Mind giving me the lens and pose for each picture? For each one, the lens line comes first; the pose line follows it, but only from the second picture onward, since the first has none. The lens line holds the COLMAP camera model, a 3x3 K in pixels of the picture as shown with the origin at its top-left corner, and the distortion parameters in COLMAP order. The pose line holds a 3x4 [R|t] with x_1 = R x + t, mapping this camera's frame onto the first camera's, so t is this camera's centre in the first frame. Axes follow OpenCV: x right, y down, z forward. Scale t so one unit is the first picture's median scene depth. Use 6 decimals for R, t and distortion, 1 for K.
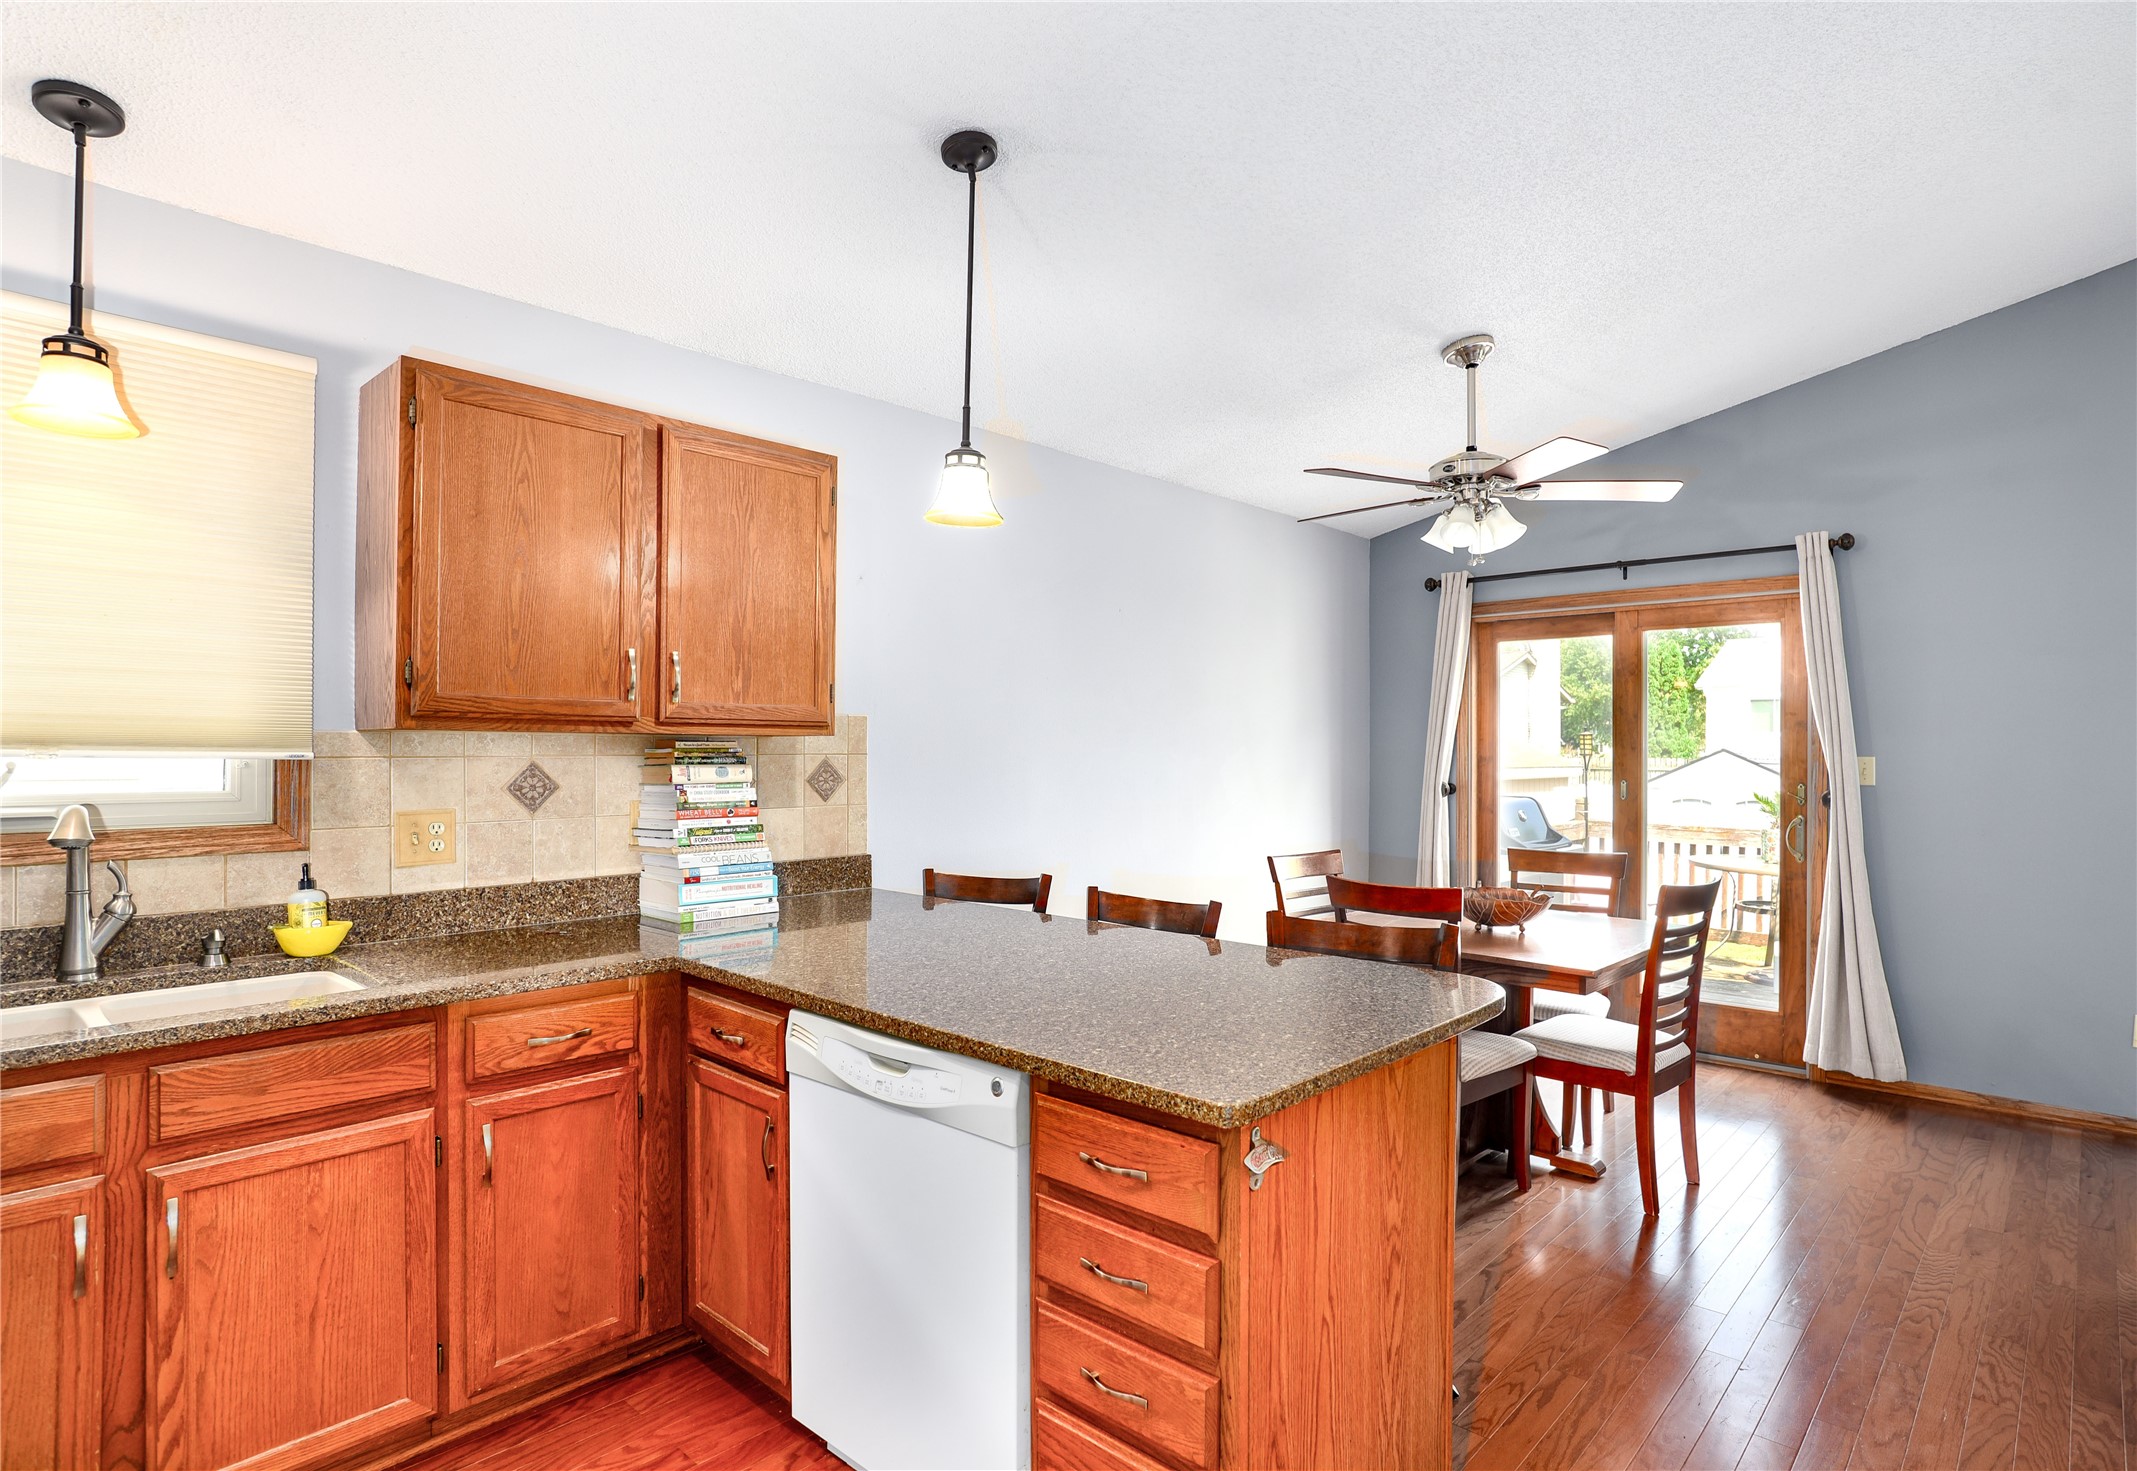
lens RADIAL K [[1125.6, 0, 1119.3], [0, 1125.6, 743.1], [0, 0, 1]] dist [-0.000585, 0.001015]
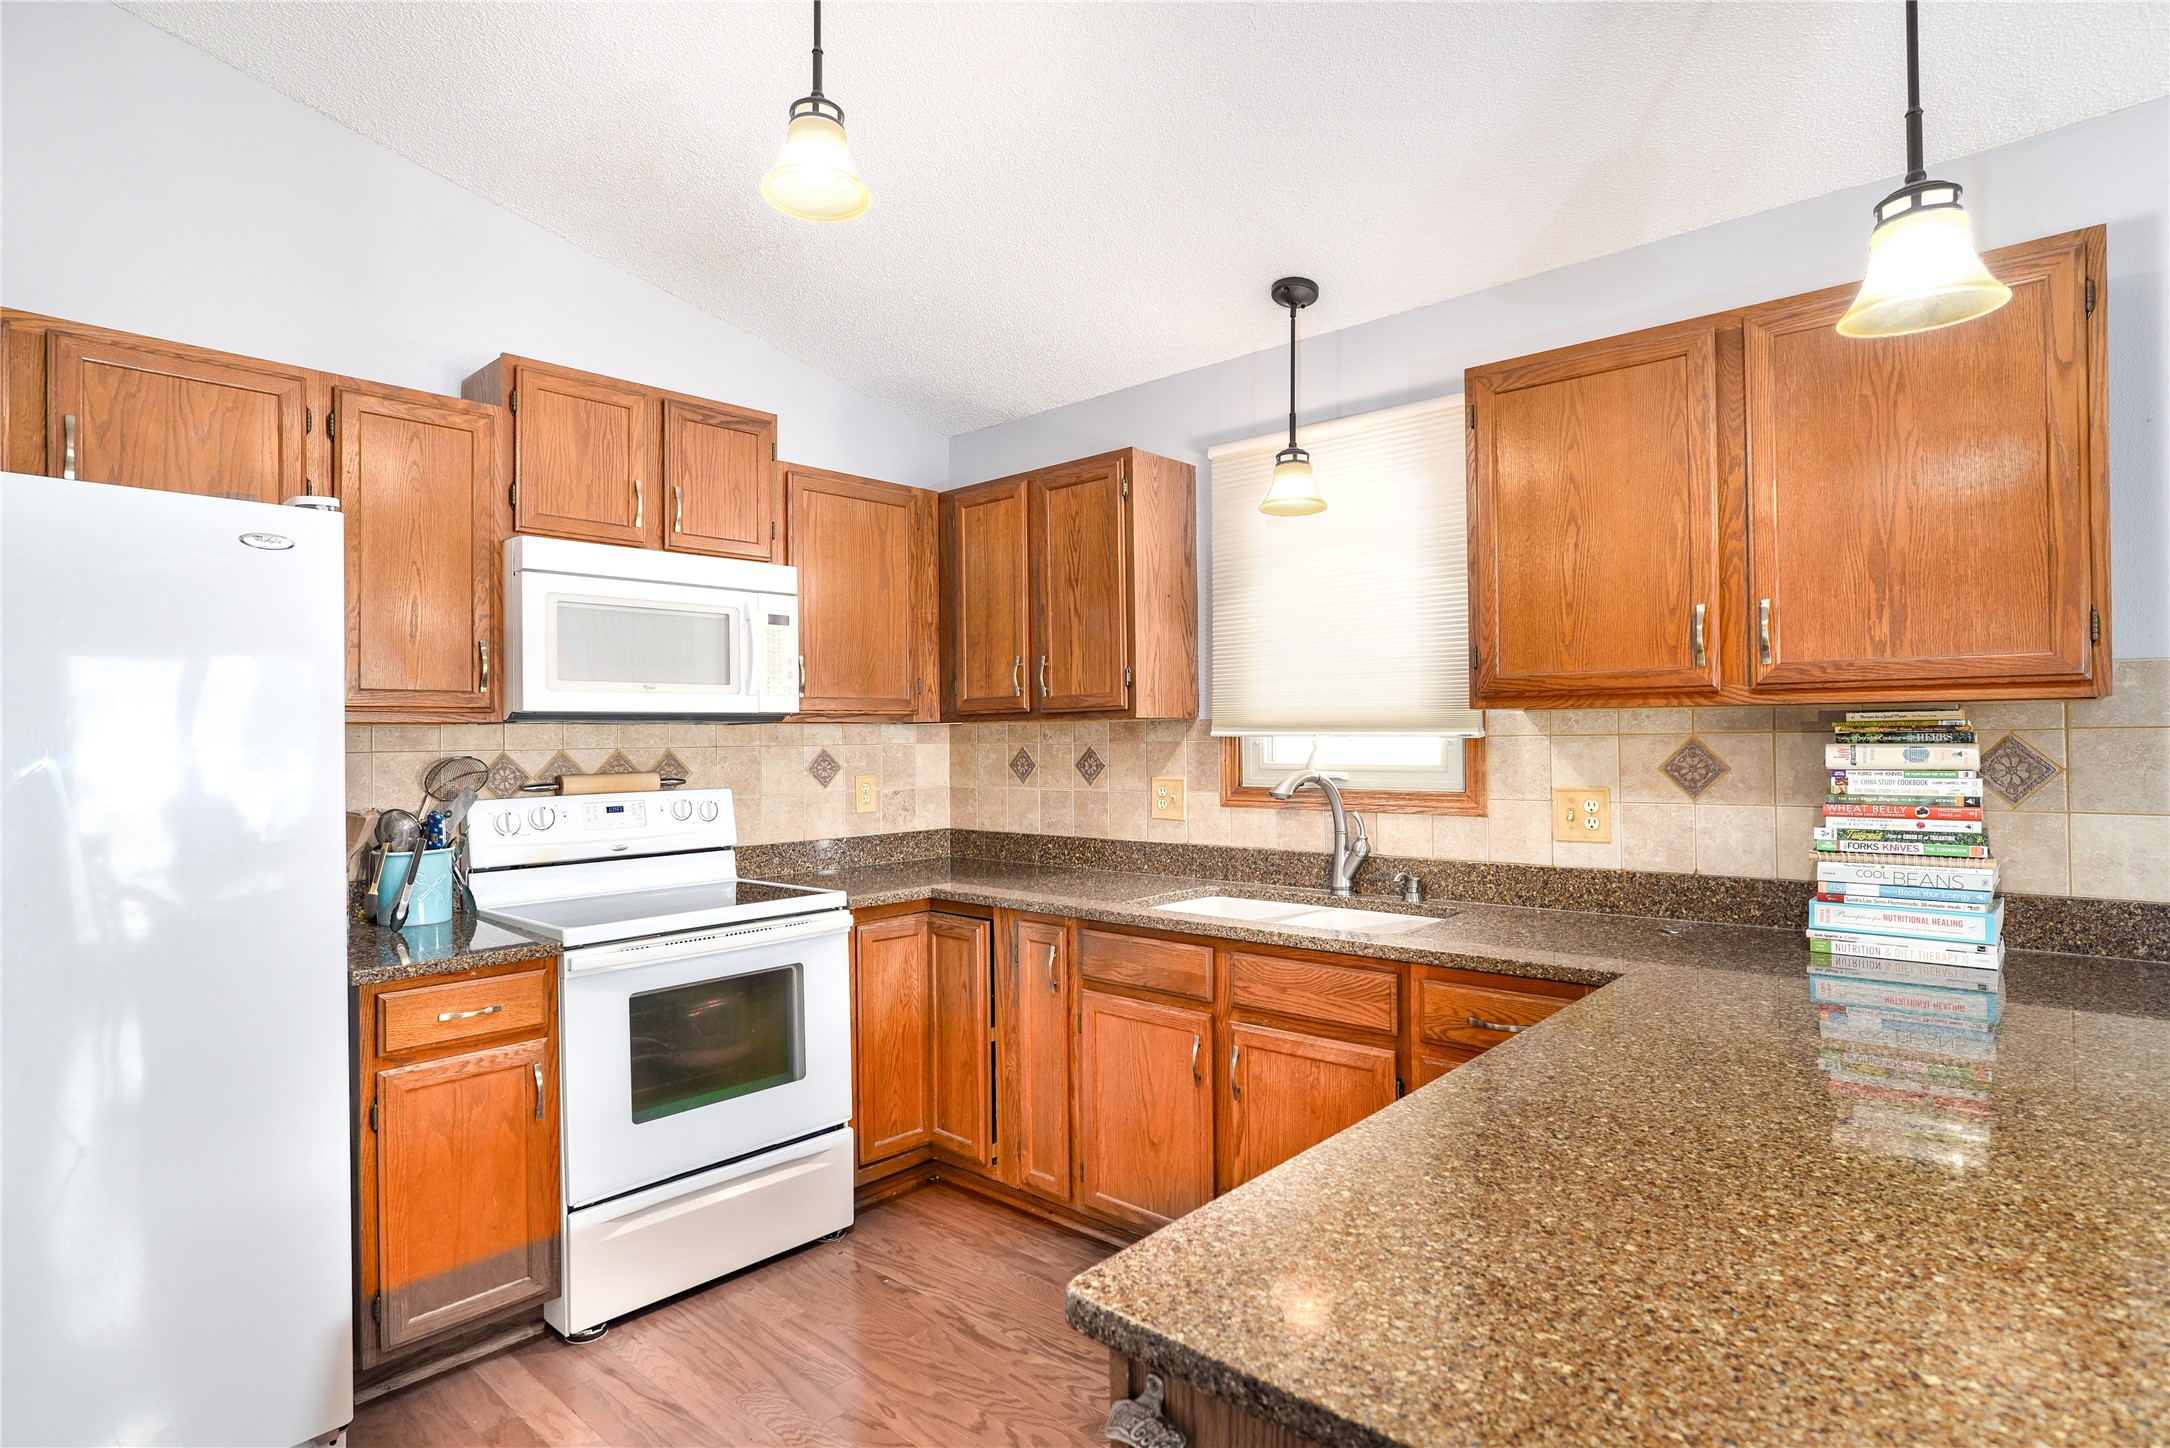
lens RADIAL K [[1120.7, 0, 1078.9], [0, 1120.7, 718.4], [0, 0, 1]] dist [-0.016125, 0.001510]
pose [[-0.004833, -0.018899, -0.999810, 0.376451], [0.018297, 0.999652, -0.018984, 0.007624], [0.999821, -0.018386, -0.004486, 0.521873]]
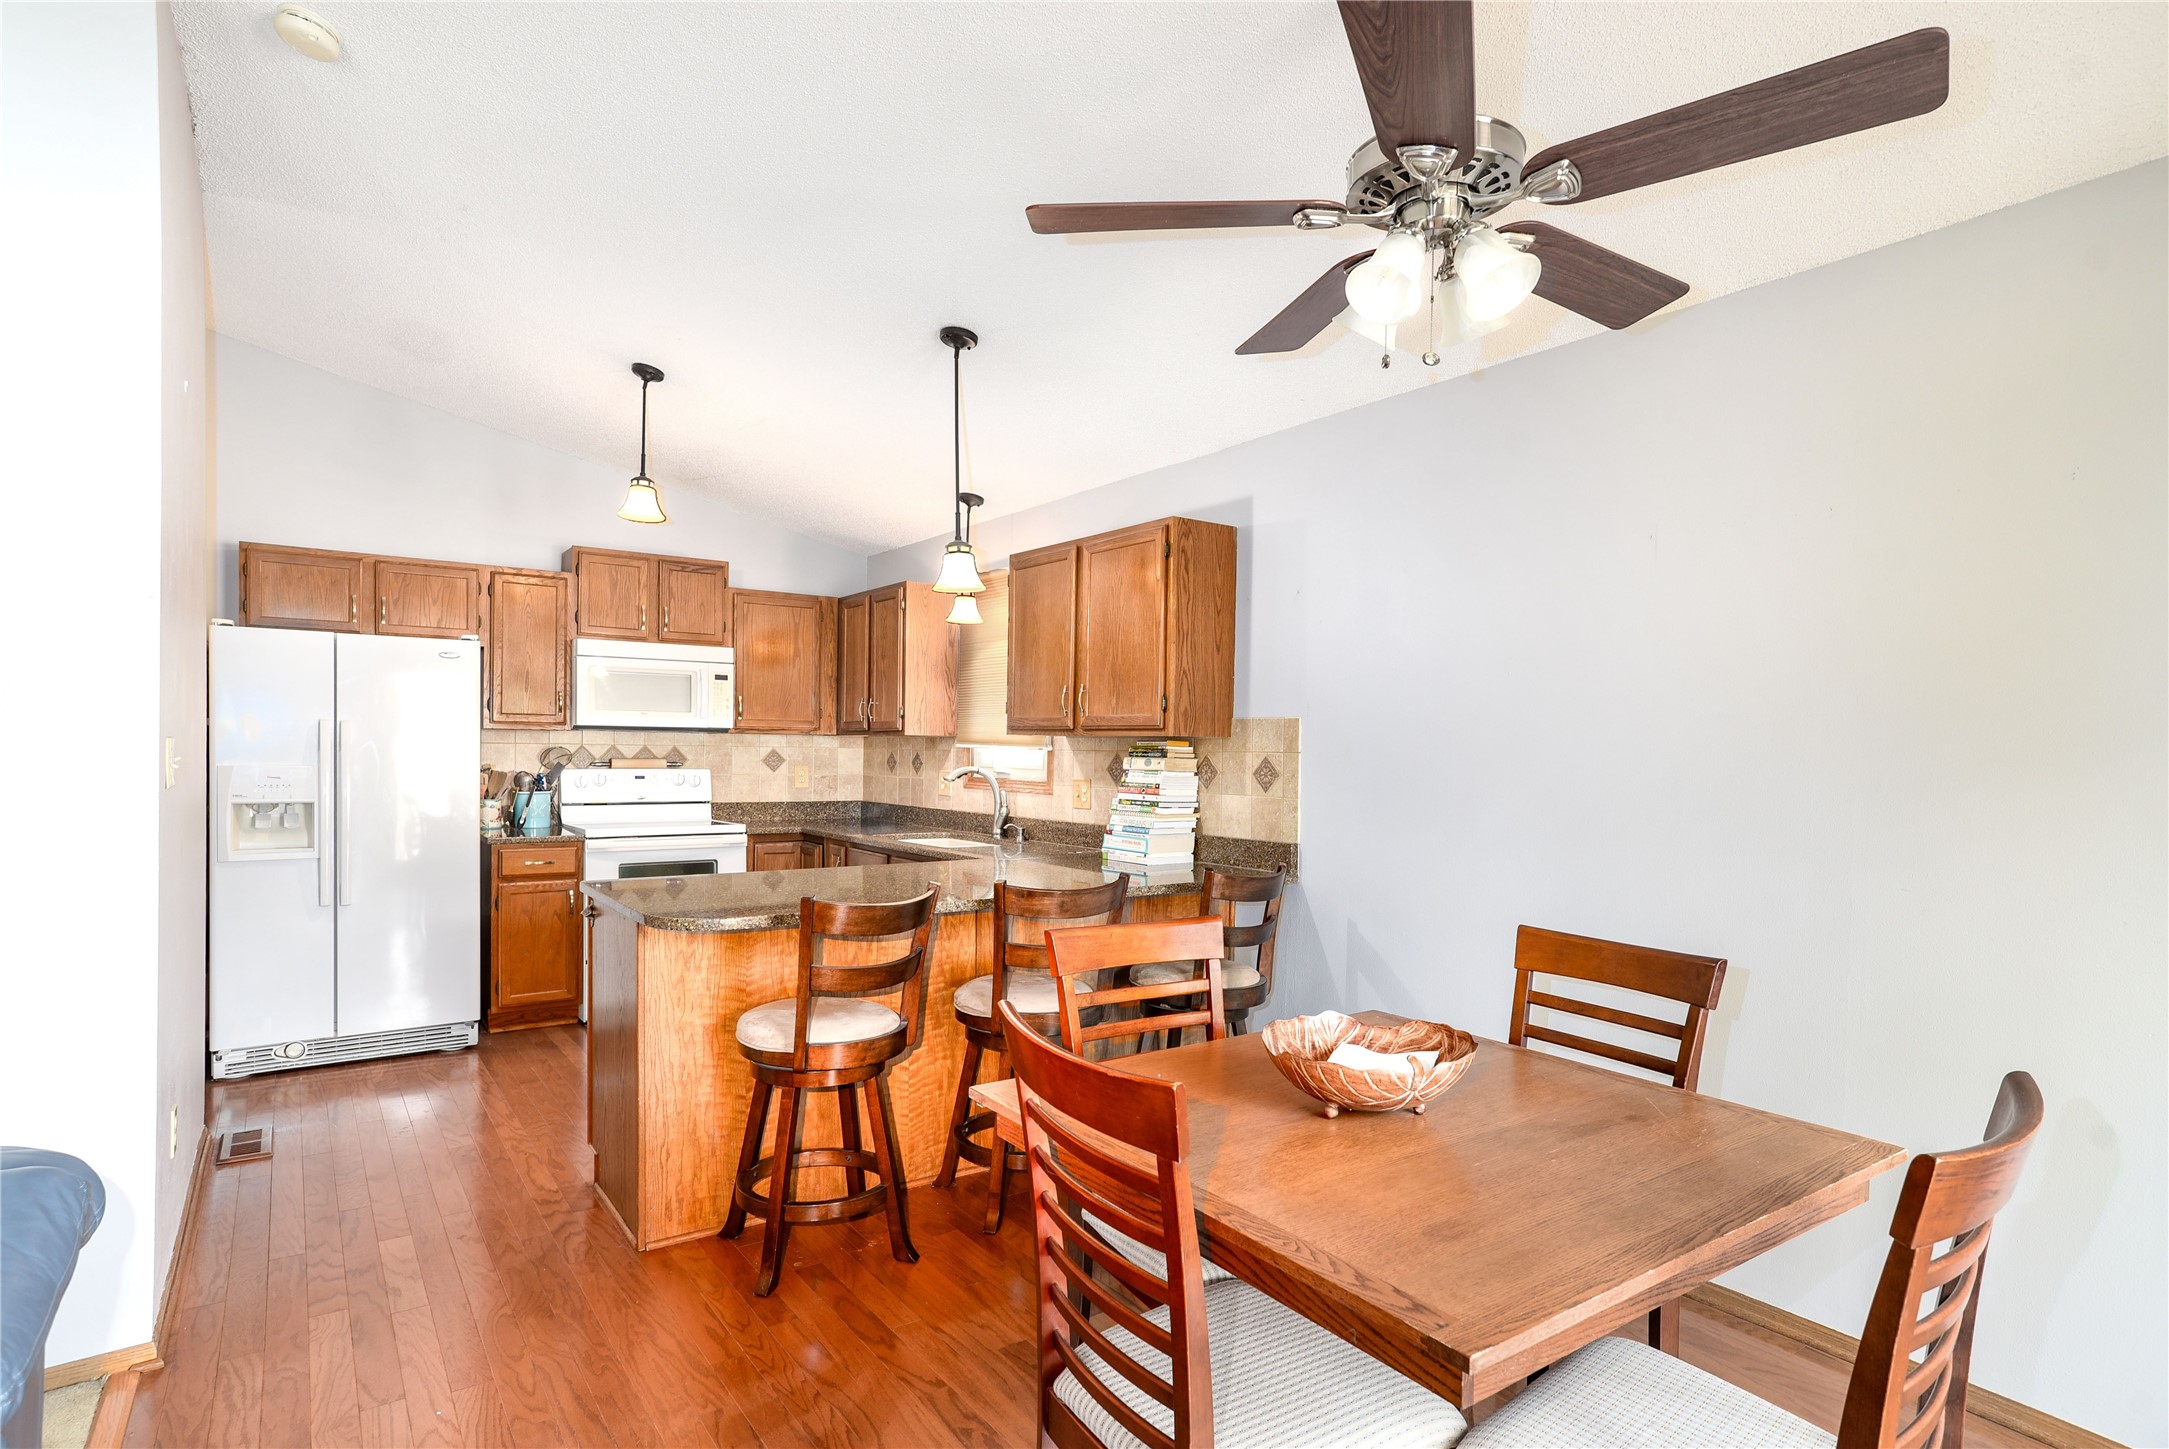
lens RADIAL K [[1165.3, 0, 1088.0], [0, 1165.3, 766.7], [0, 0, 1]] dist [0.000686, 0.000276]
pose [[-0.230200, 0.008486, -0.973106, 1.200674], [-0.009337, 0.999897, 0.010929, 0.016917], [0.973099, 0.011602, -0.230097, 1.378840]]
